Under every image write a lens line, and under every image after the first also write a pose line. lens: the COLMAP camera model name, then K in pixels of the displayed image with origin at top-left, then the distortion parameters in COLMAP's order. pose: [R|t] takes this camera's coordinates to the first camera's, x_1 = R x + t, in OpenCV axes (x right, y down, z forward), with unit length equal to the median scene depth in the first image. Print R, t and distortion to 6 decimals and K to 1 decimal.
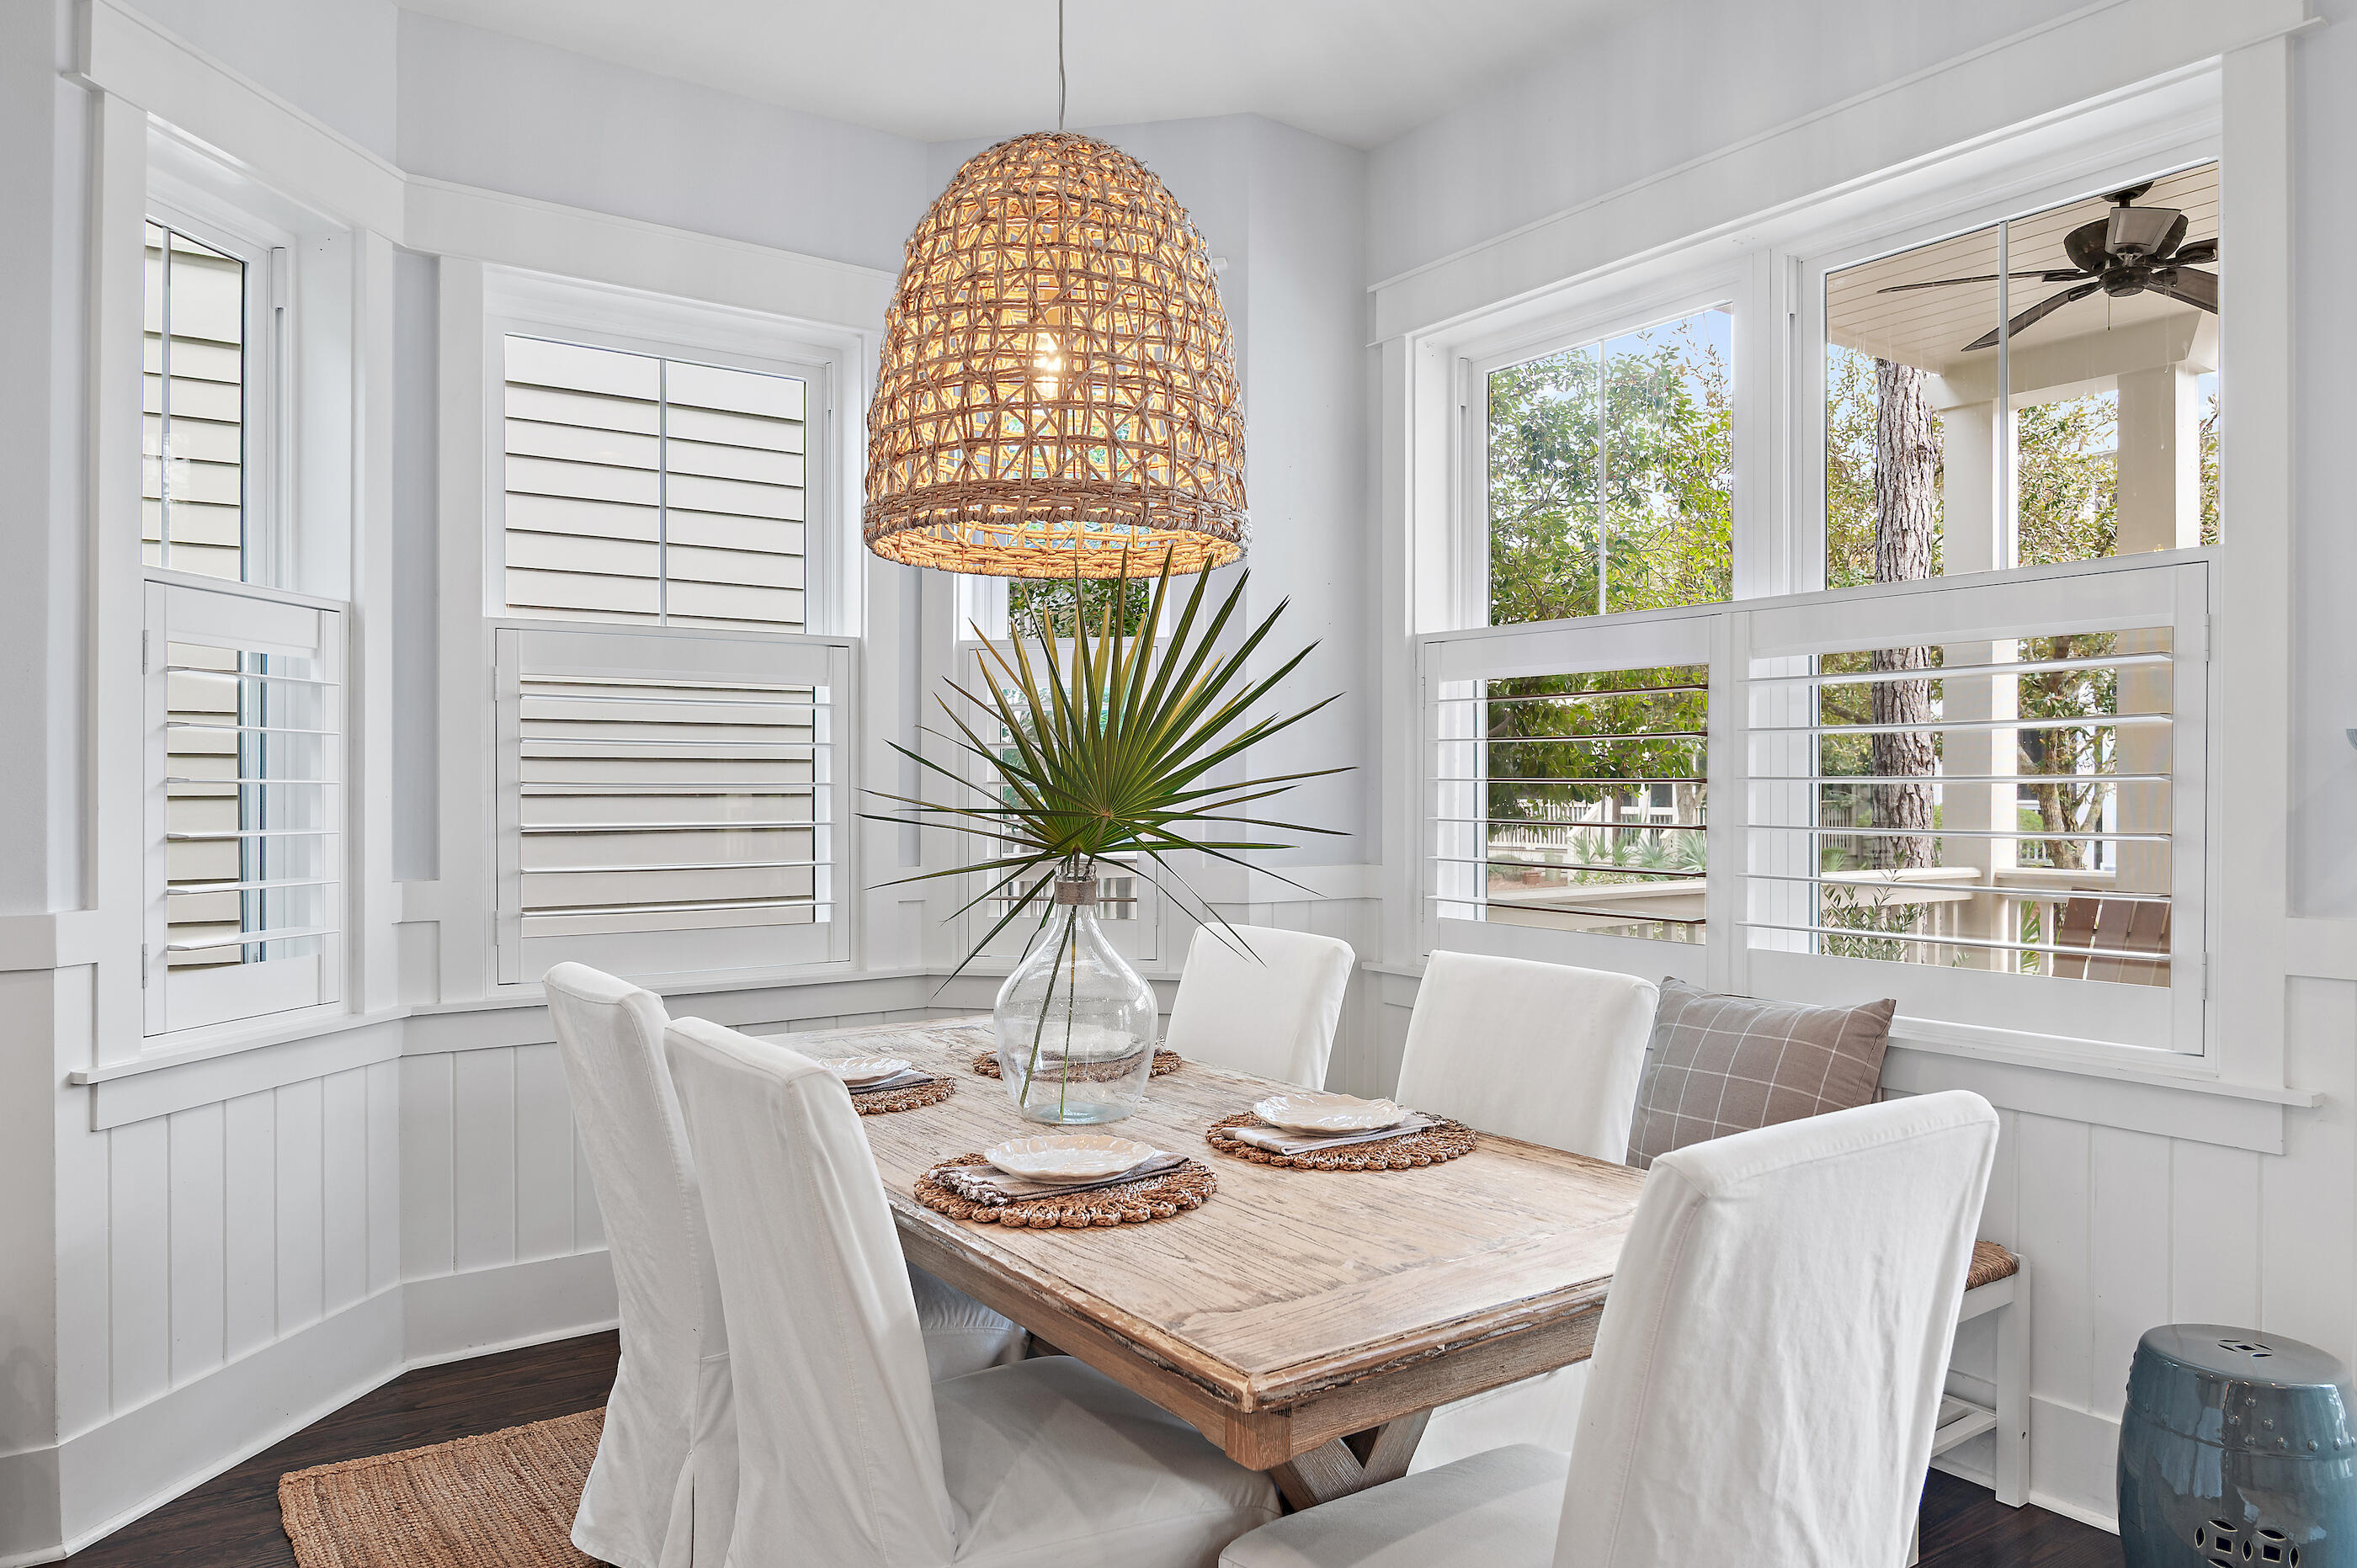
lens RADIAL K [[1576.7, 0, 1178.5], [0, 1576.7, 784.0], [0, 0, 1]] dist [-0.006256, -0.002563]
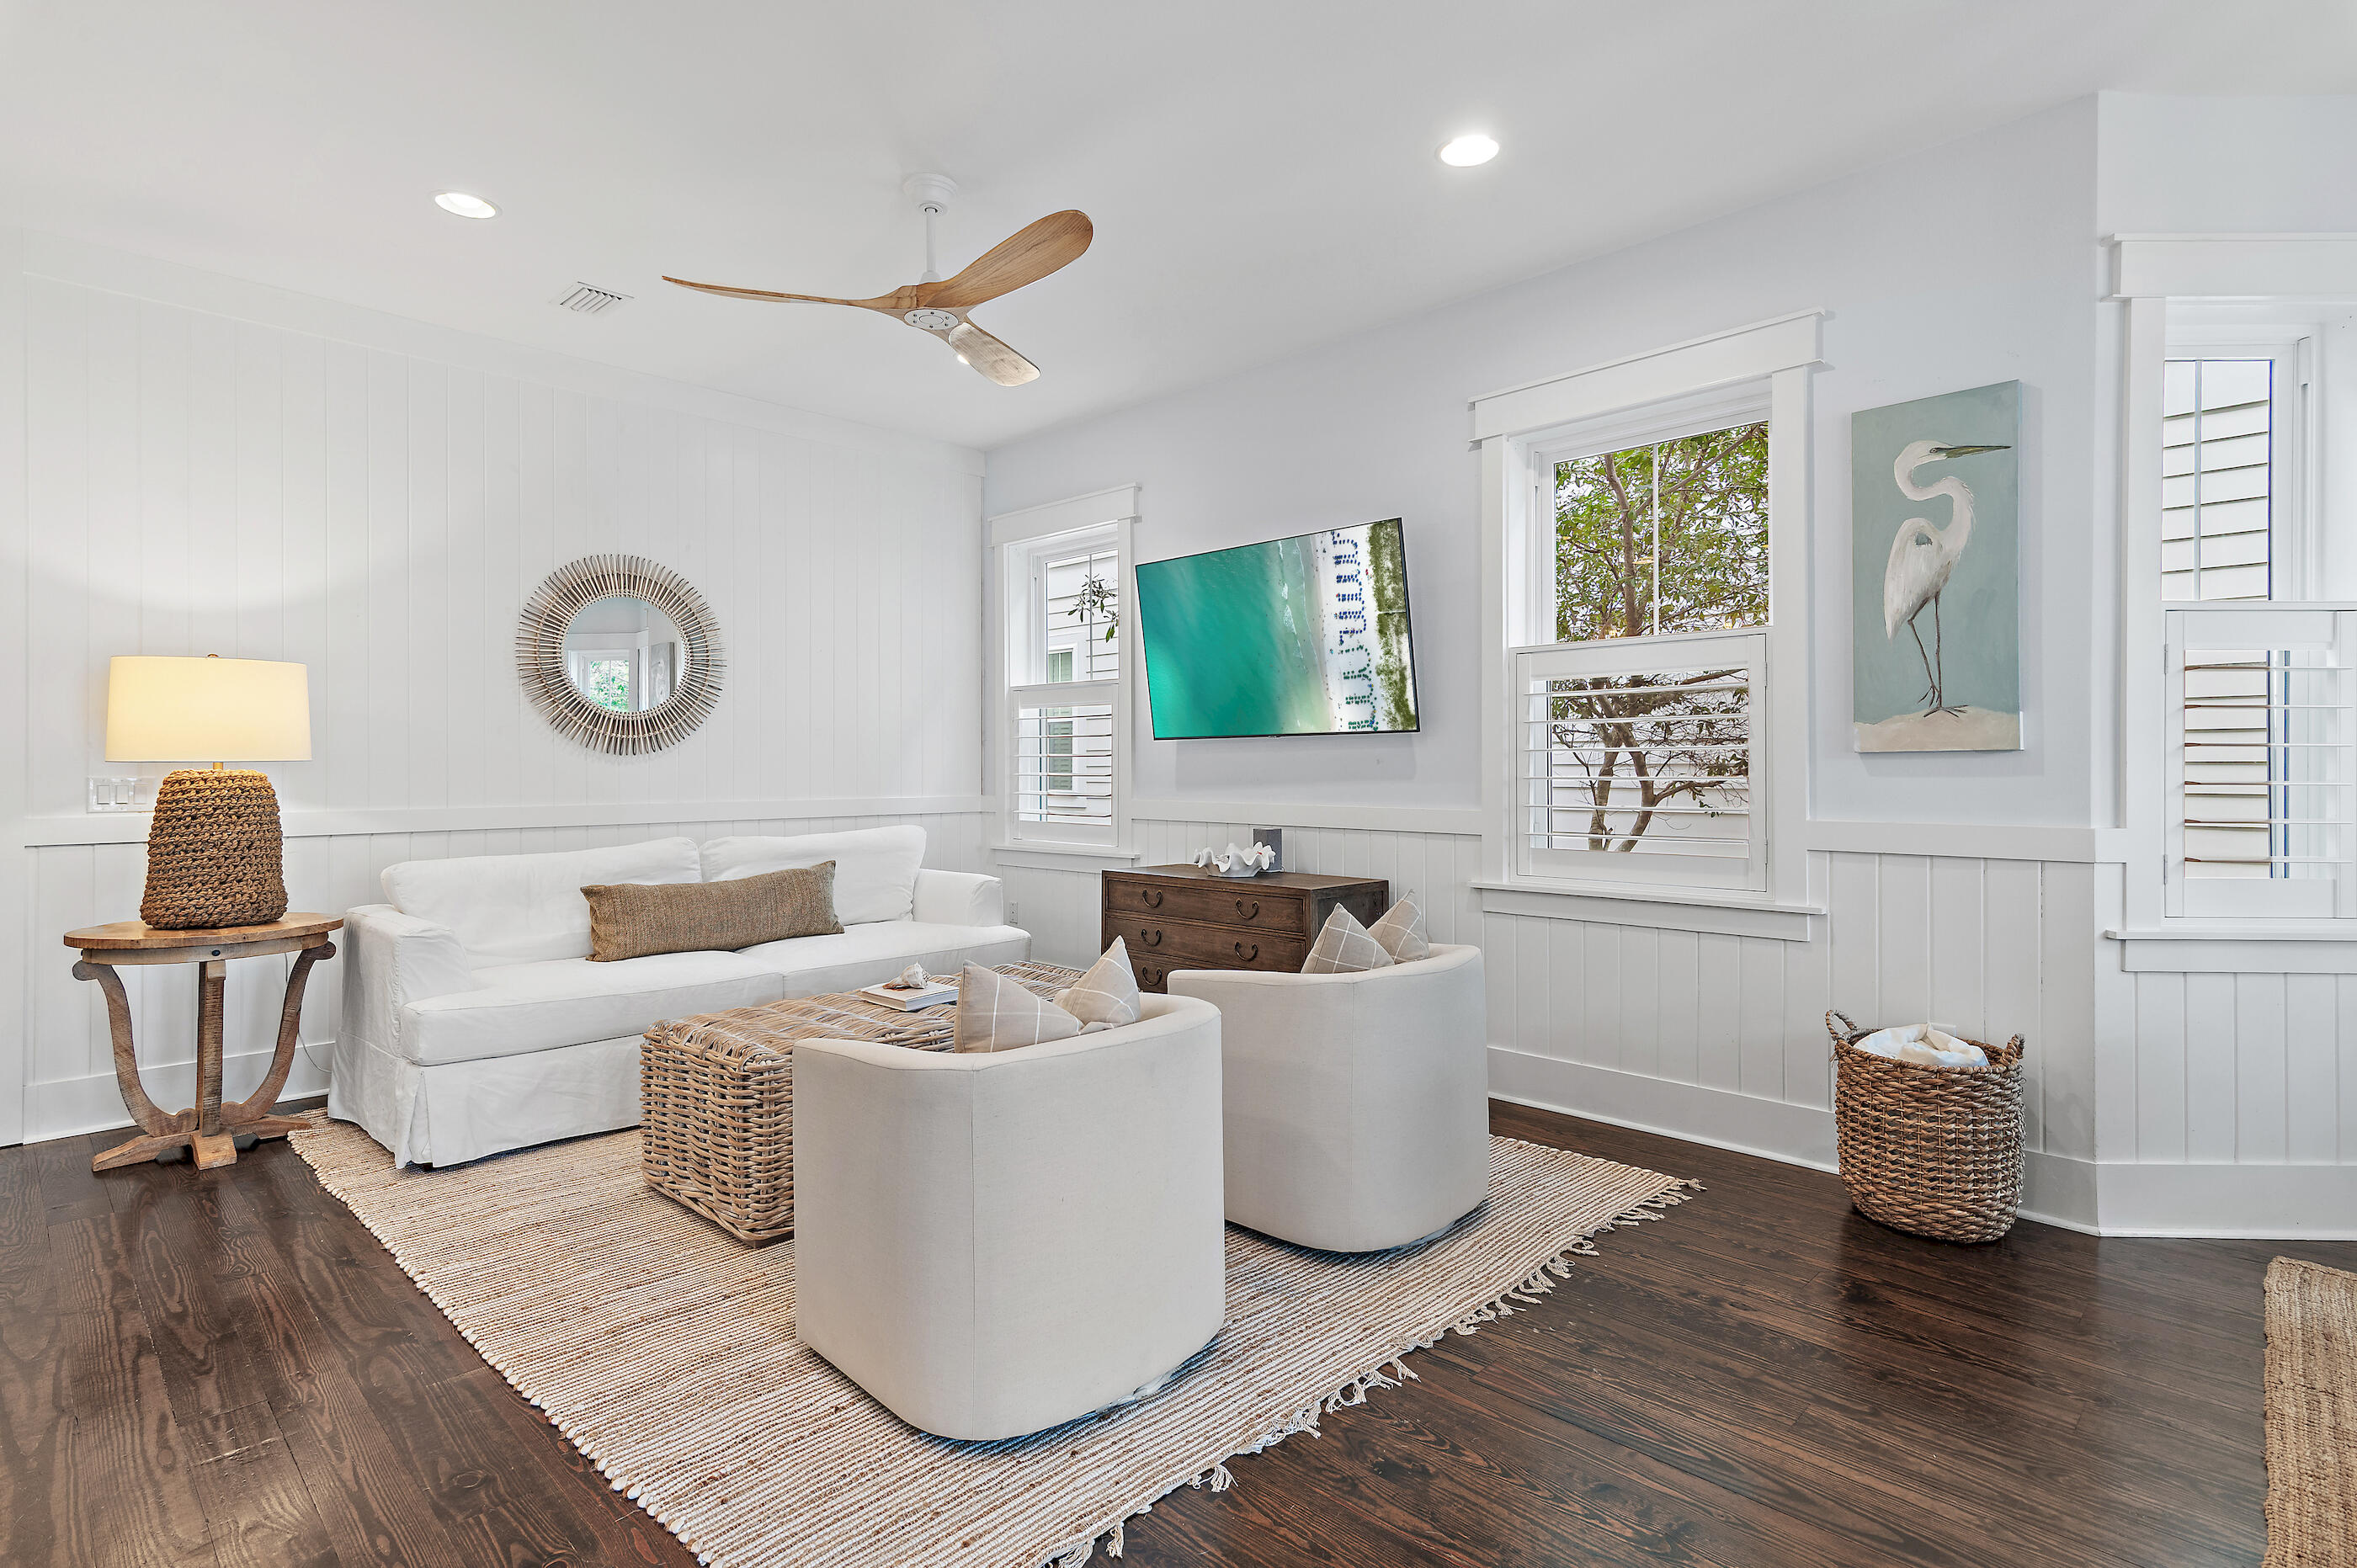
lens RADIAL K [[1162.8, 0, 1179.0], [0, 1162.8, 772.3], [0, 0, 1]] dist [0.018146, -0.000181]
pose [[0.193069, 0.009551, -0.981139, 0.266944], [-0.002067, 0.999954, 0.009327, 0.015890], [0.981183, 0.000227, 0.193080, -0.139252]]
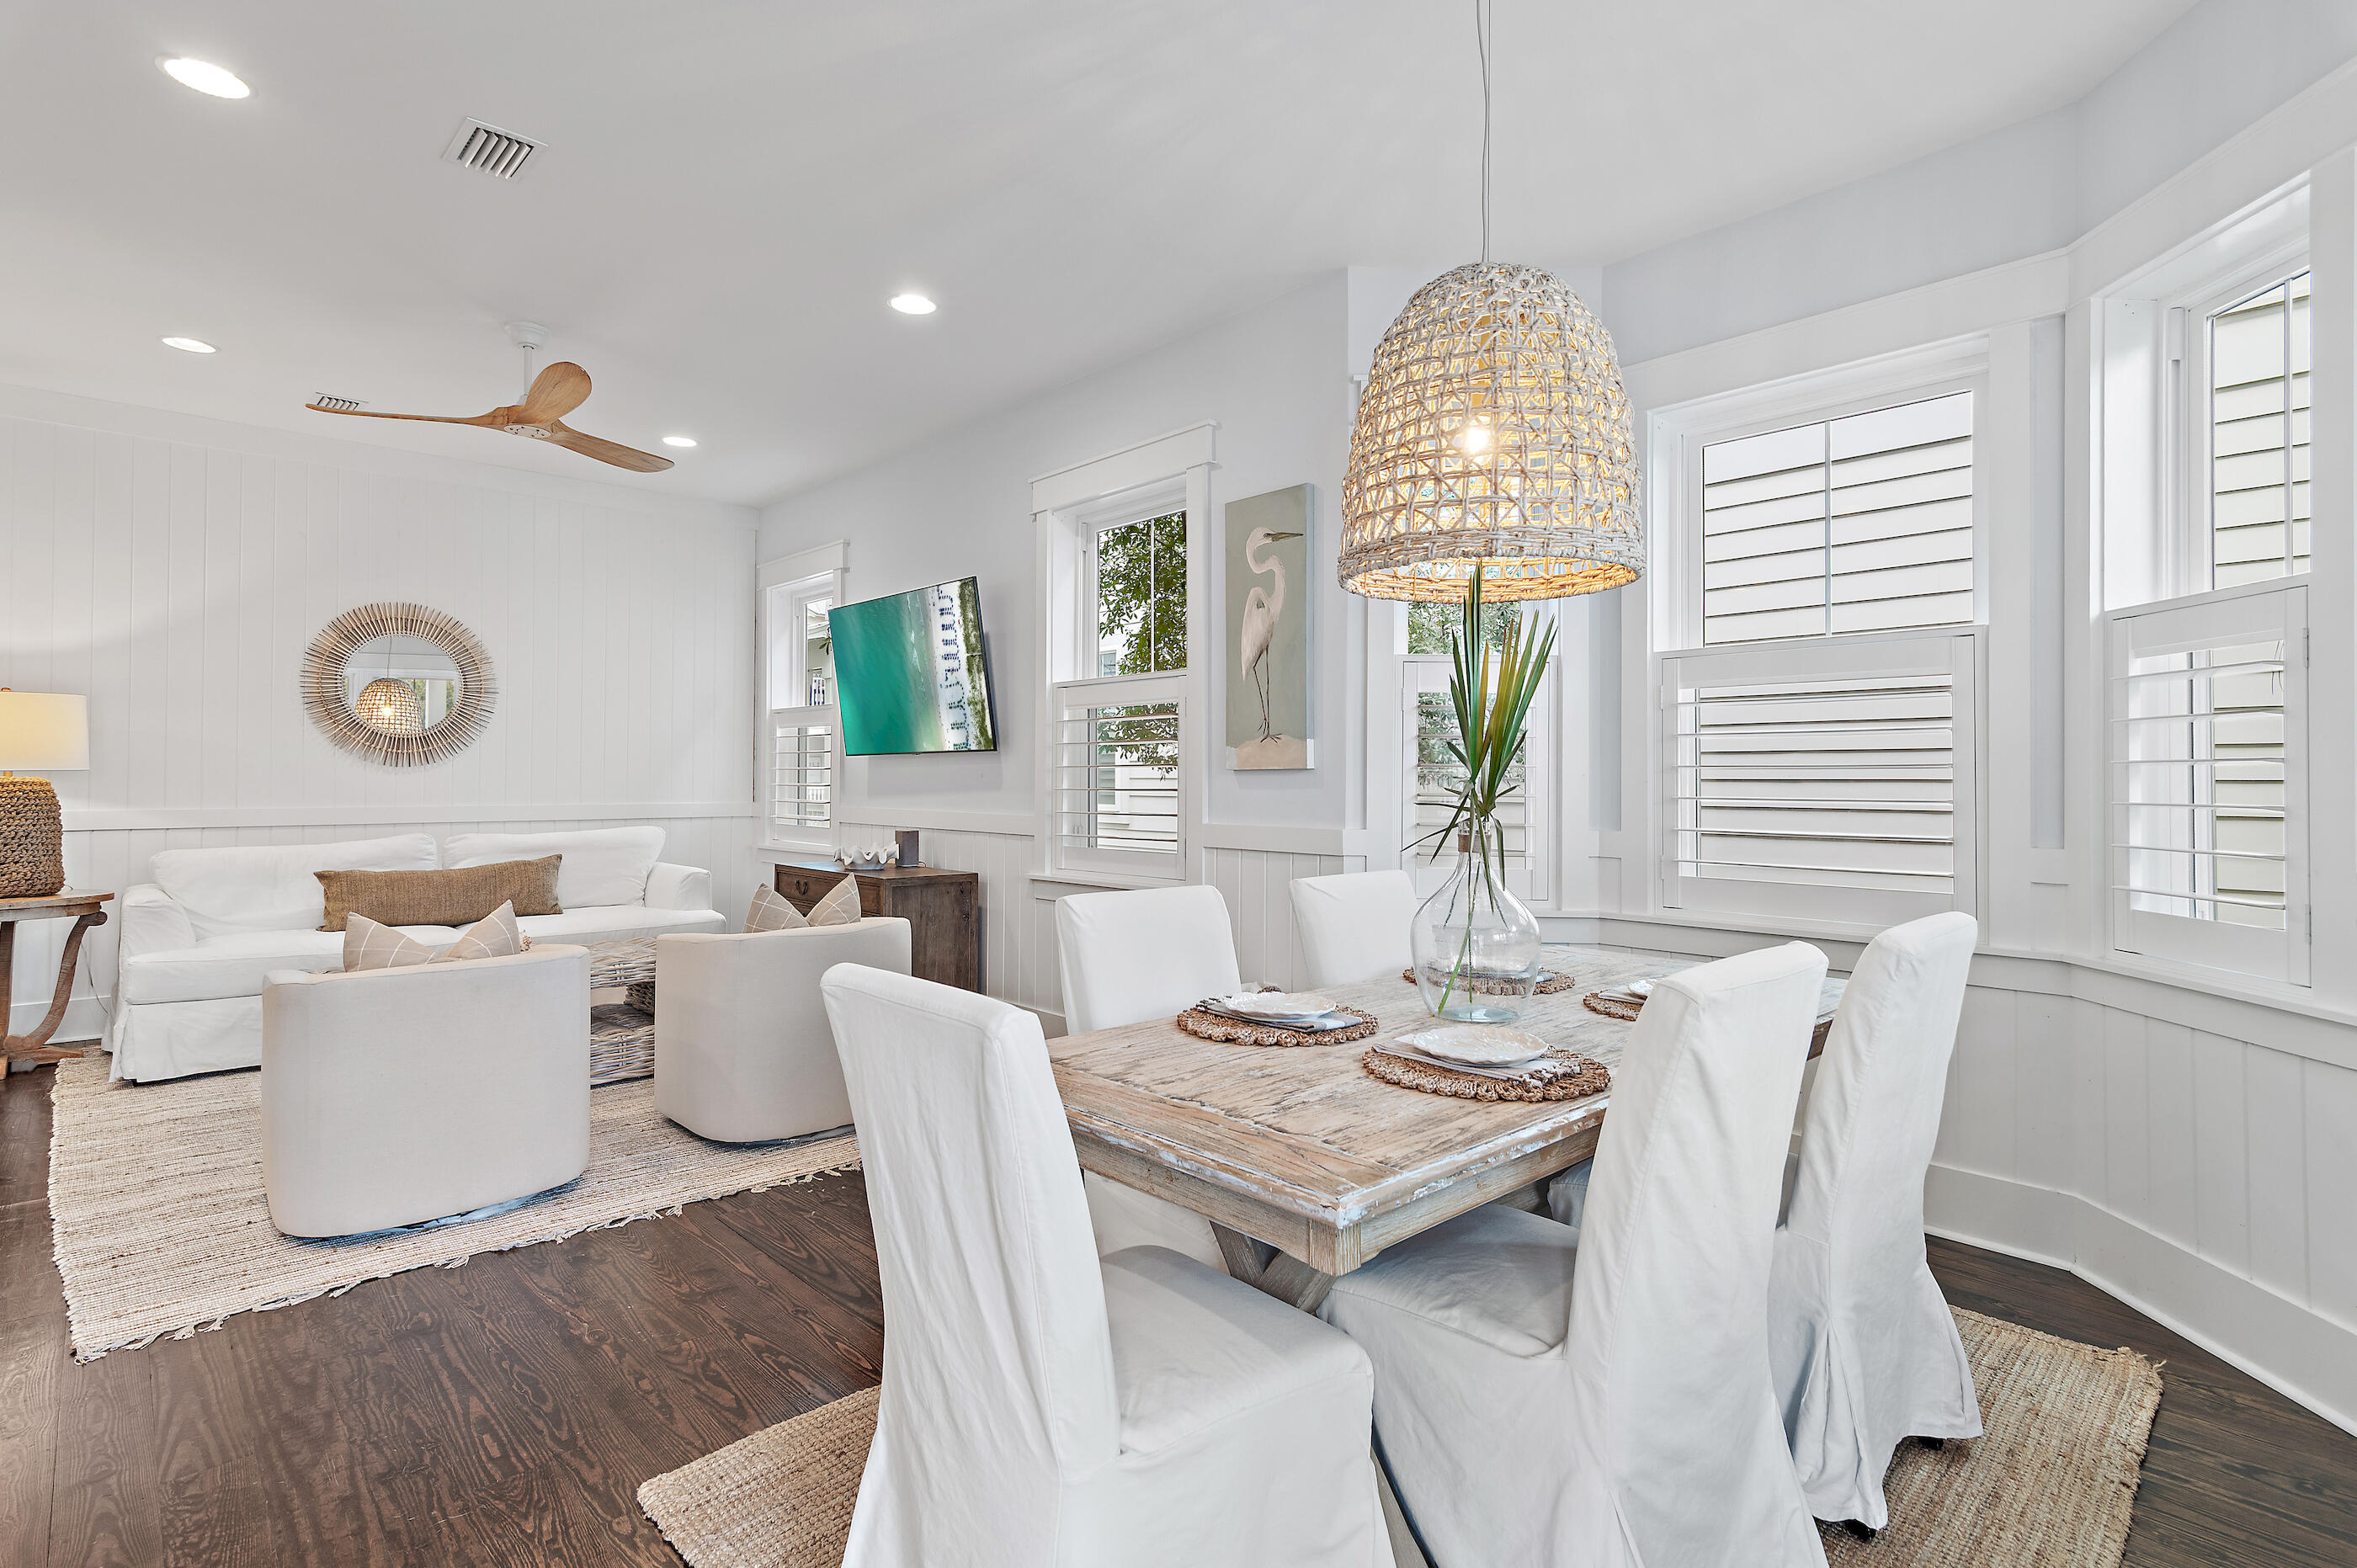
lens RADIAL K [[1139.7, 0, 1179.4], [0, 1139.7, 768.4], [0, 0, 1]] dist [0.012832, 0.000158]
pose [[0.151436, -0.004086, -0.988459, 0.702158], [-0.007777, 0.999956, -0.005325, 0.011626], [0.988436, 0.008494, 0.151398, 0.518882]]
